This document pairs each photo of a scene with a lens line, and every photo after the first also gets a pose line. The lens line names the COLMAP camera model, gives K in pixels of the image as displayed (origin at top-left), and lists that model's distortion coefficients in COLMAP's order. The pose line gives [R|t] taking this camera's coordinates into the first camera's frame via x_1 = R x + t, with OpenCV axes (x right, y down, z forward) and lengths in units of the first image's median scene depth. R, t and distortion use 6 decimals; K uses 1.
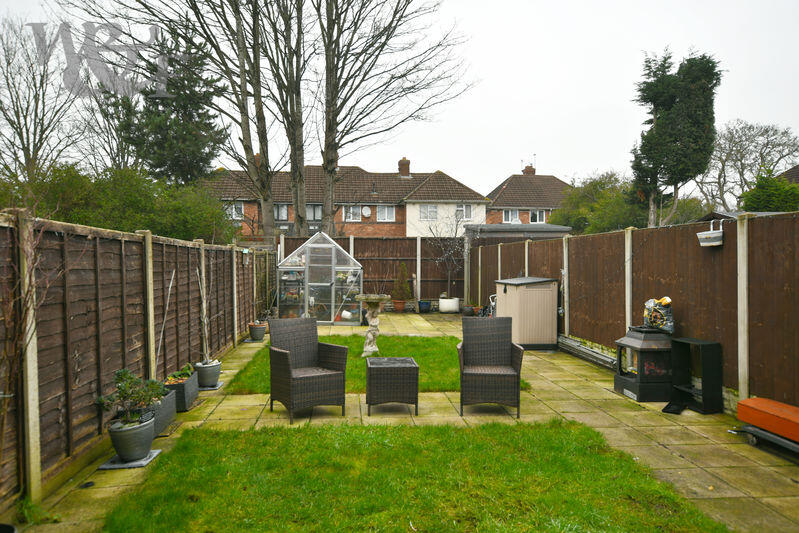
lens RADIAL K [[542.5, 0, 394.4], [0, 542.5, 269.9], [0, 0, 1]] dist [-0.005122, 0.017296]
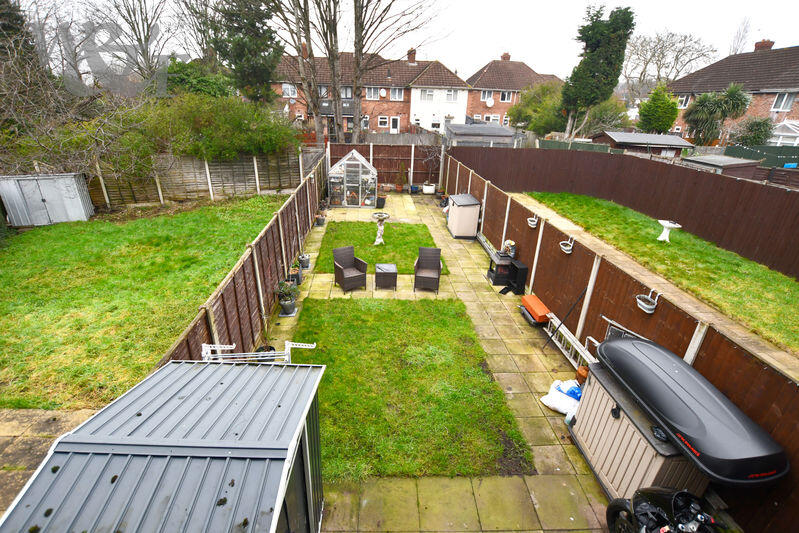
lens RADIAL K [[399.3, 0, 395.7], [0, 399.3, 263.1], [0, 0, 1]] dist [-0.028129, 0.002738]
pose [[0.999073, 0.041381, -0.011894, 0.026439], [-0.033204, 0.916344, 0.399012, -0.257398], [0.027410, -0.398247, 0.916869, -0.269475]]
